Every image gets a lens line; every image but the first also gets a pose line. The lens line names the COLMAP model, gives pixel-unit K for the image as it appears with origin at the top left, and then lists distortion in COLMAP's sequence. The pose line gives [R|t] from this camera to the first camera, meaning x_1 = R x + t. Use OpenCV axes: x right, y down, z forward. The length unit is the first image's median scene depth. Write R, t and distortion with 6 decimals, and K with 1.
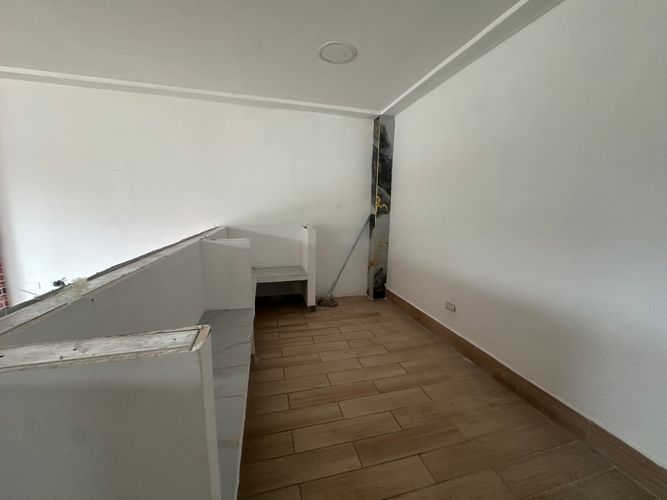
lens RADIAL K [[266.8, 0, 333.6], [0, 266.8, 248.4], [0, 0, 1]] dist [-0.001732, 0.000310]
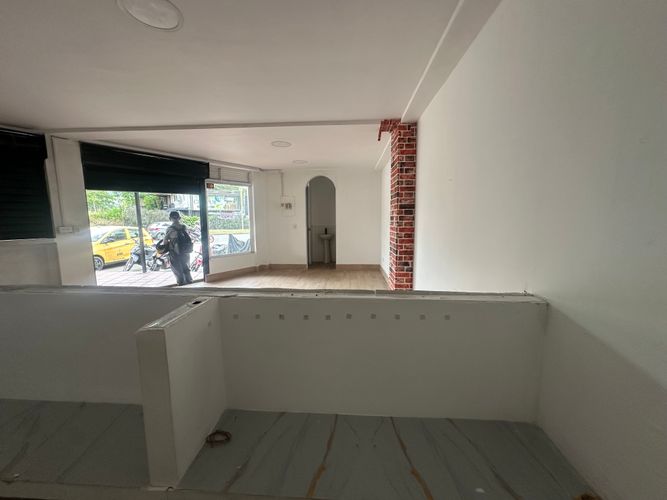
lens RADIAL K [[266.8, 0, 333.6], [0, 266.8, 248.4], [0, 0, 1]] dist [-0.001732, 0.000310]
pose [[-0.320556, 0.096898, -0.942260, -0.020667], [-0.138944, 0.979184, 0.147963, -0.177758], [0.936984, 0.178352, -0.300420, 0.954340]]
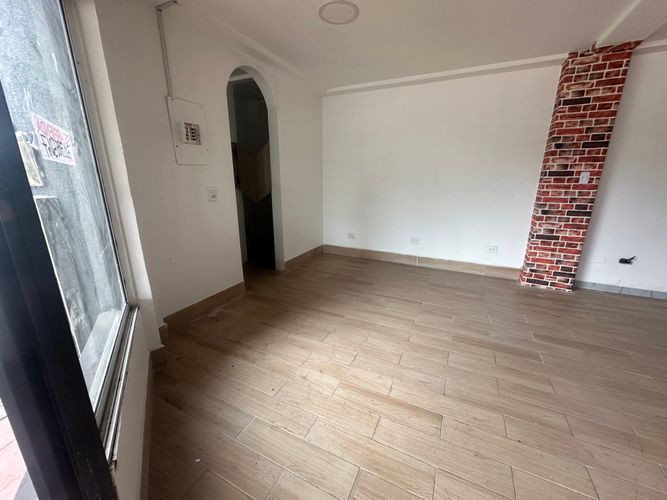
lens RADIAL K [[266.8, 0, 333.6], [0, 266.8, 248.4], [0, 0, 1]] dist [-0.001732, 0.000310]
pose [[0.751510, 0.153573, -0.641599, -1.226172], [-0.089322, 0.987259, 0.131687, 0.047993], [0.653647, -0.041655, 0.755652, -0.487206]]
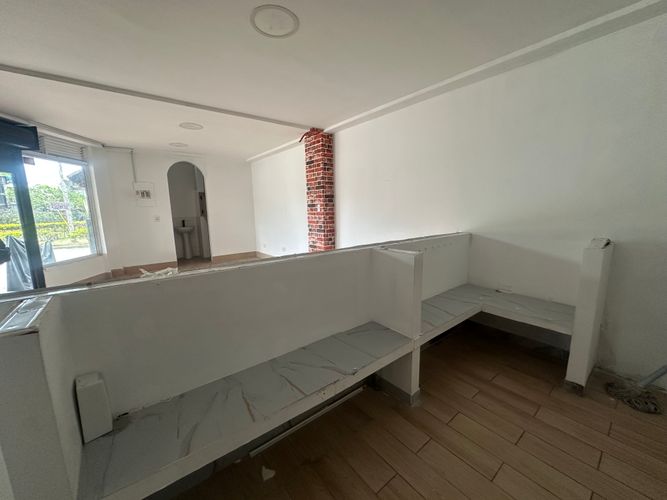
lens RADIAL K [[266.8, 0, 333.6], [0, 266.8, 248.4], [0, 0, 1]] dist [-0.001732, 0.000310]
pose [[0.396405, 0.116730, -0.910625, 0.215269], [-0.112342, 0.990597, 0.078078, -0.058597], [0.911176, 0.071350, 0.405792, 0.320175]]
